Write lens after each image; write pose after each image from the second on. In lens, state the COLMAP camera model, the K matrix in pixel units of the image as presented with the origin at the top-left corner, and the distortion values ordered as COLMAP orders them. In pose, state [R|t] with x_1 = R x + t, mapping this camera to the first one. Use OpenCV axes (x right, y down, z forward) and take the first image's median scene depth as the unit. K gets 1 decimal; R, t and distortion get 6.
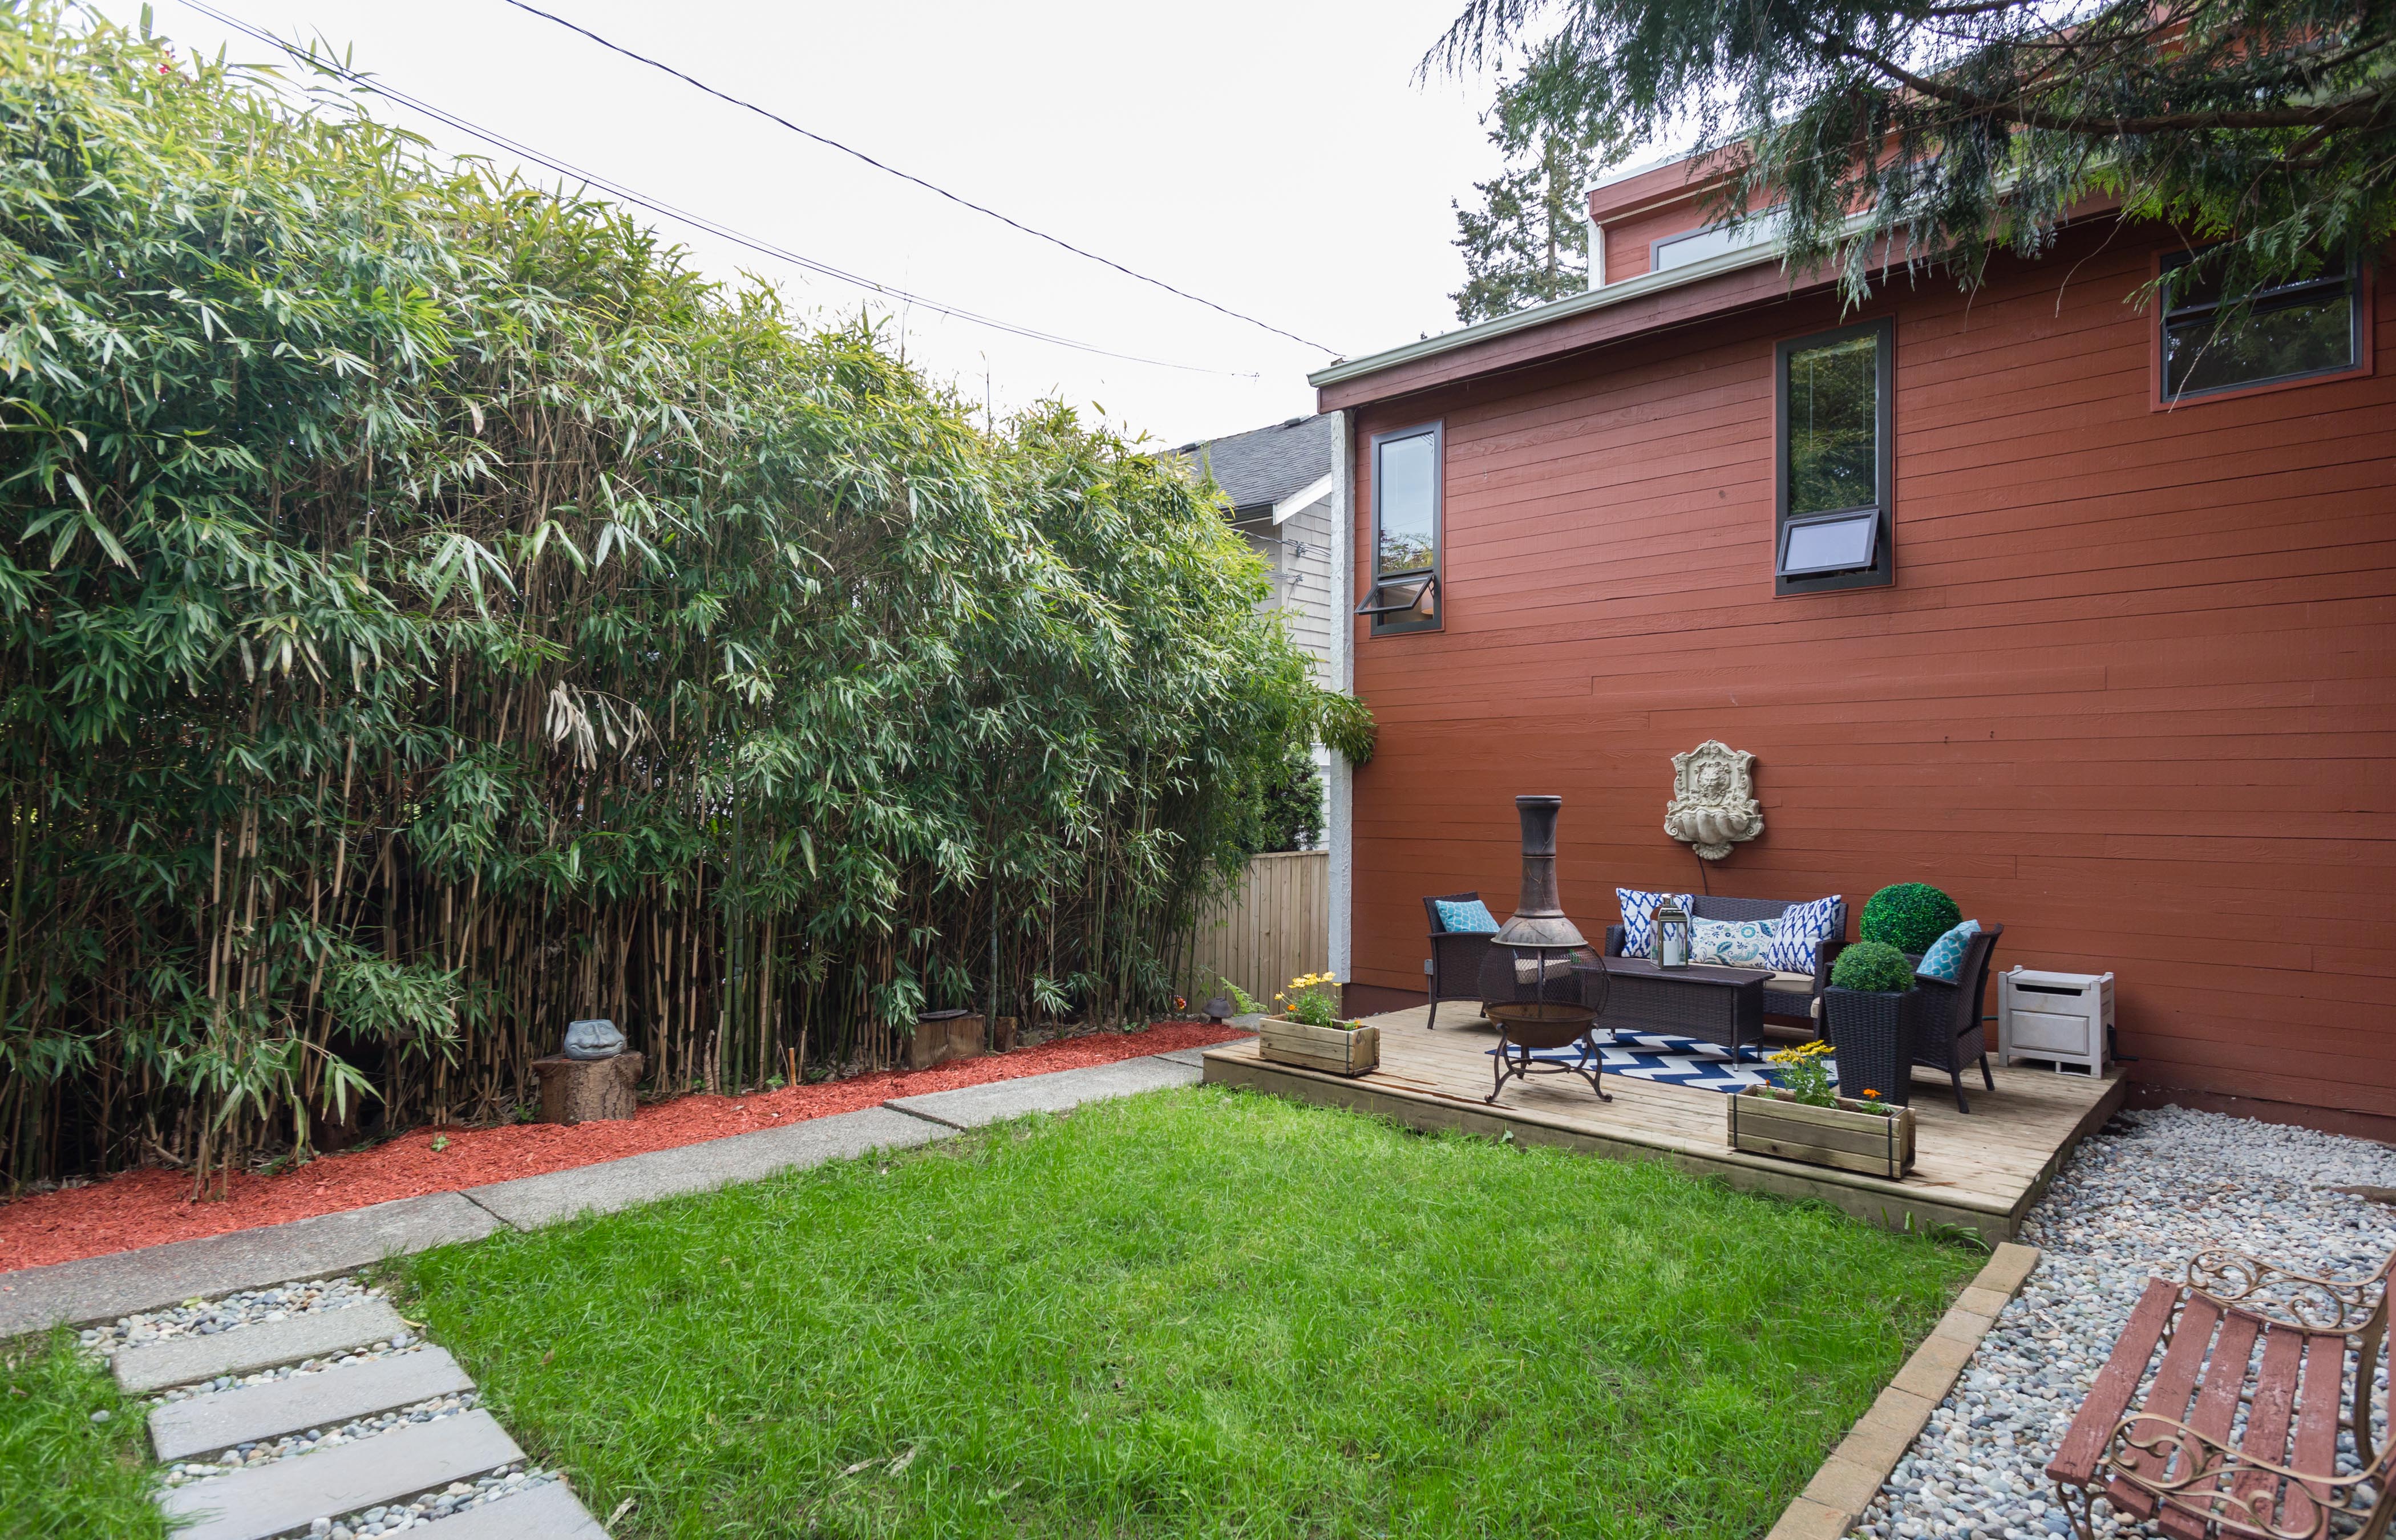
lens RADIAL K [[1248.9, 0, 1187.9], [0, 1248.9, 729.5], [0, 0, 1]] dist [-0.000159, -0.000889]
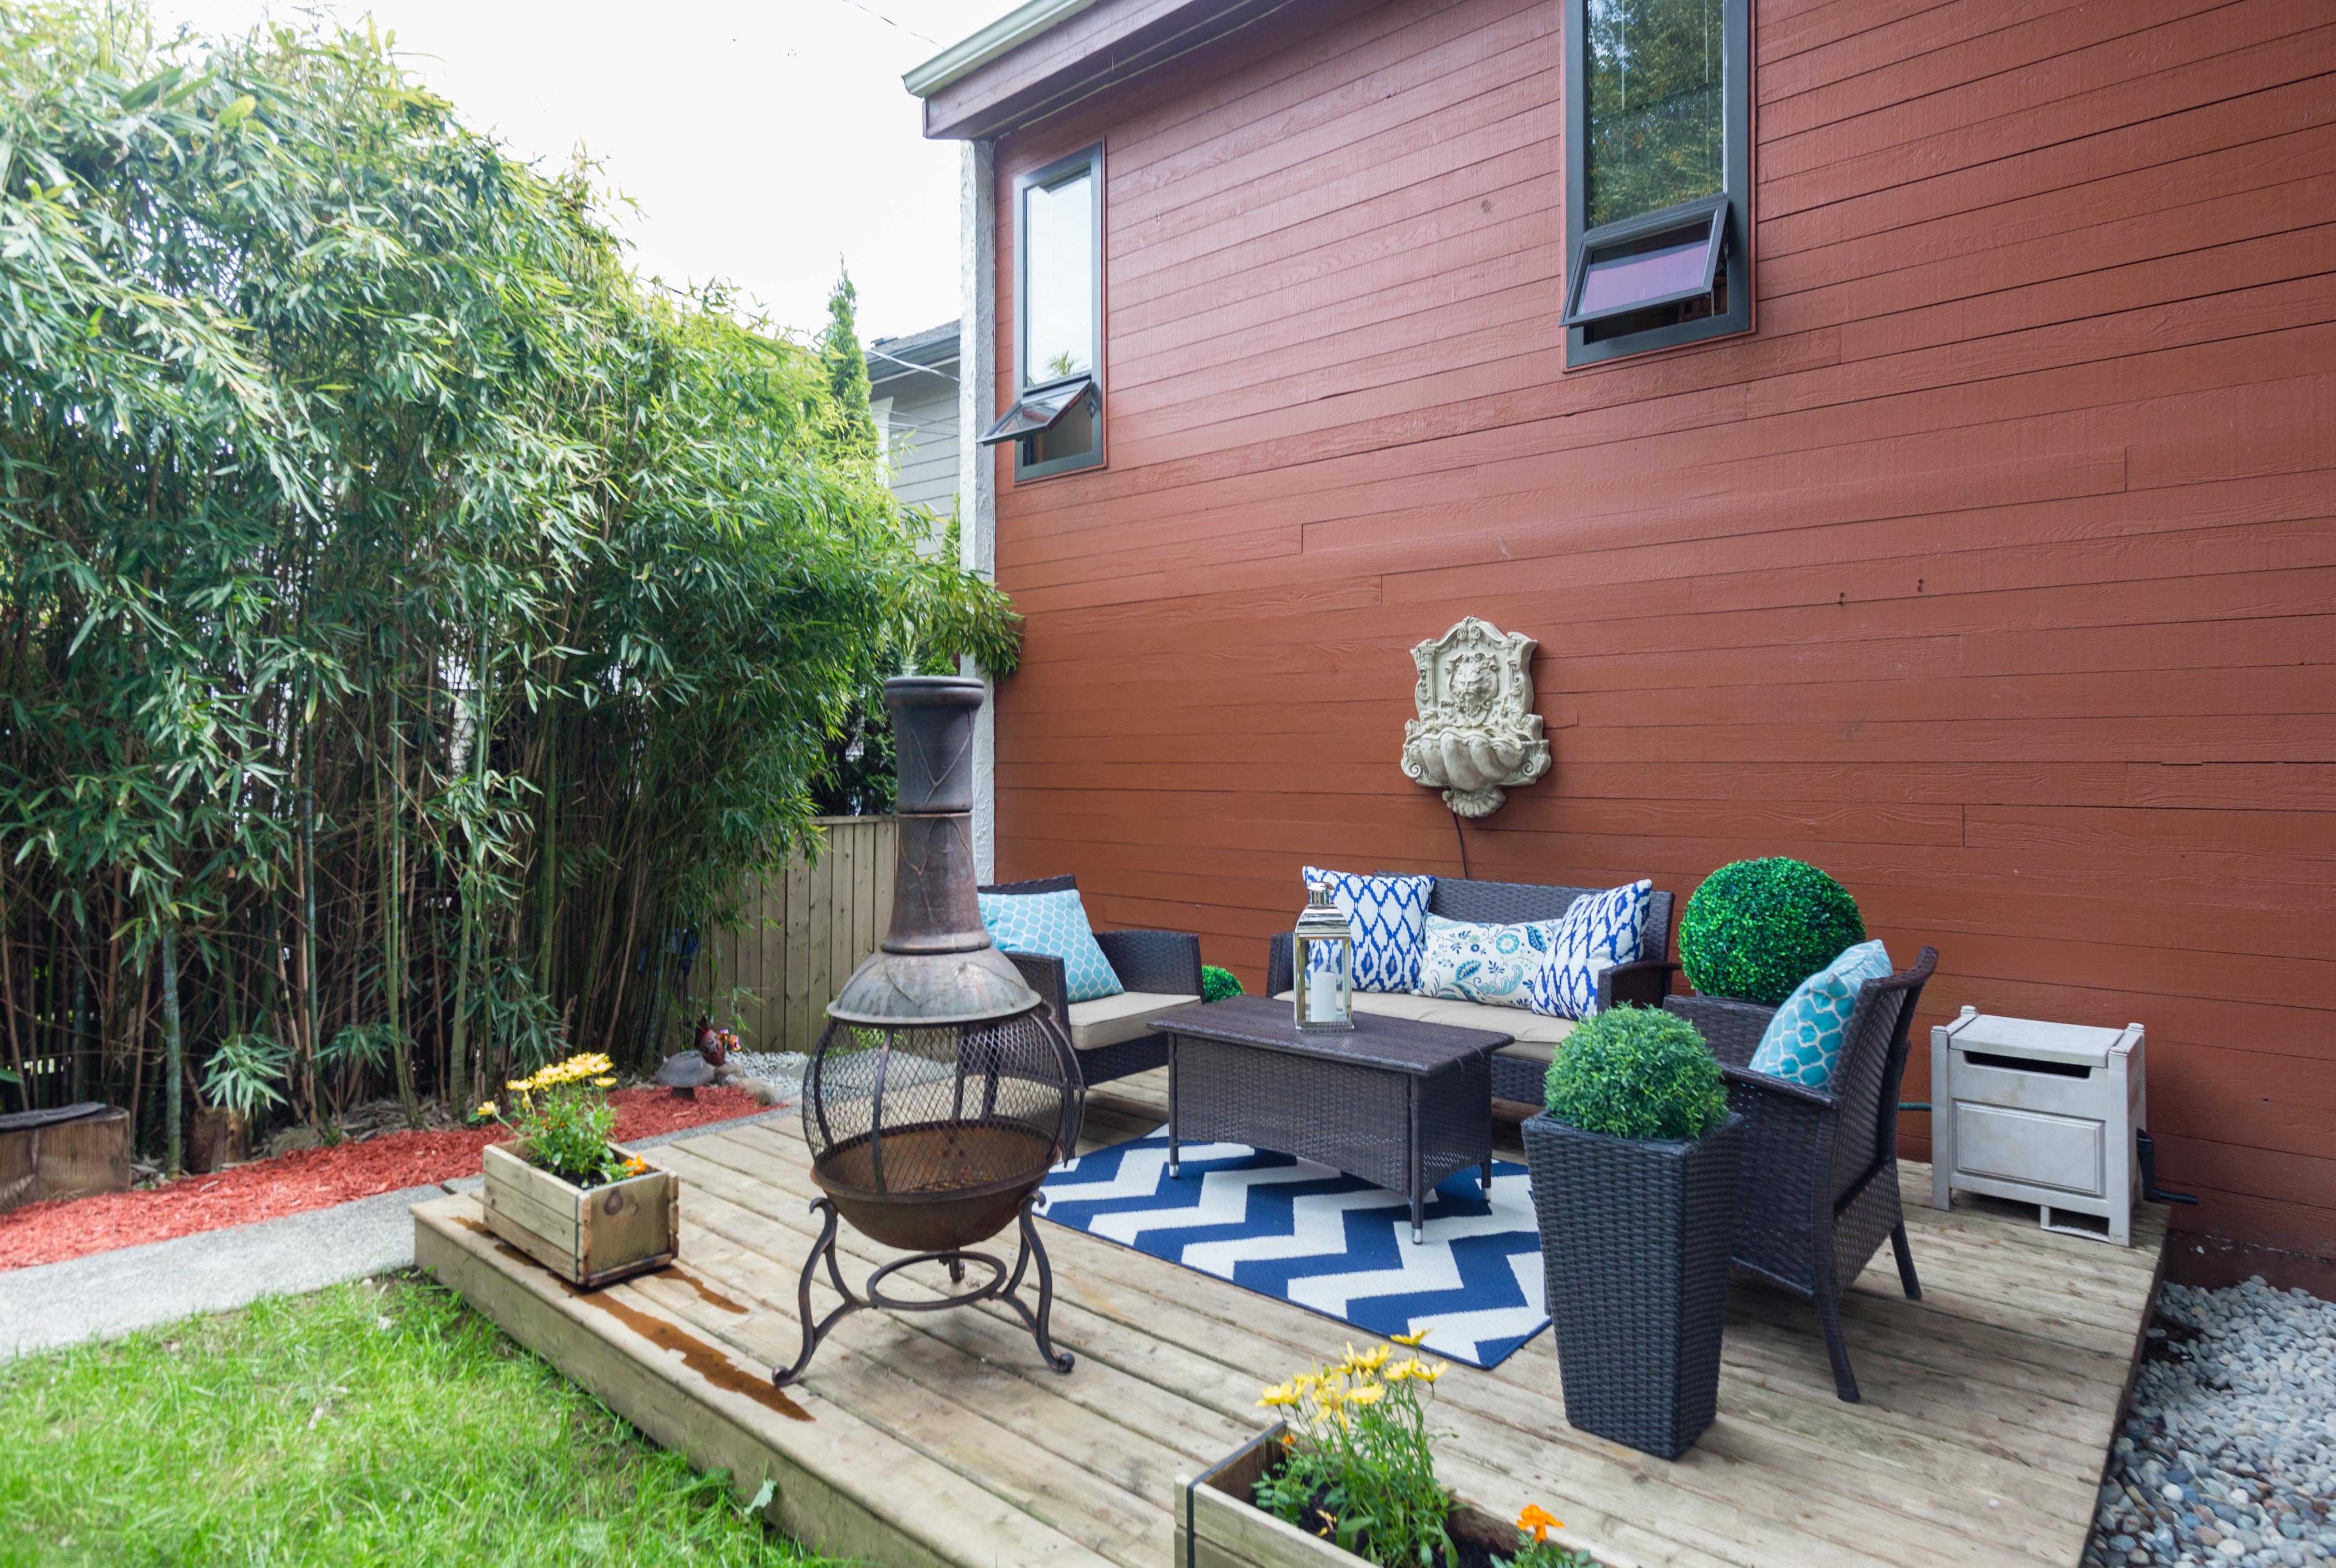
lens RADIAL K [[1329.5, 0, 1175.0], [0, 1329.5, 683.9], [0, 0, 1]] dist [-0.001301, -0.000135]
pose [[0.998735, -0.004140, 0.050118, 0.259821], [0.004124, 0.999991, 0.000418, 0.041859], [-0.050119, -0.000211, 0.998743, 0.391640]]
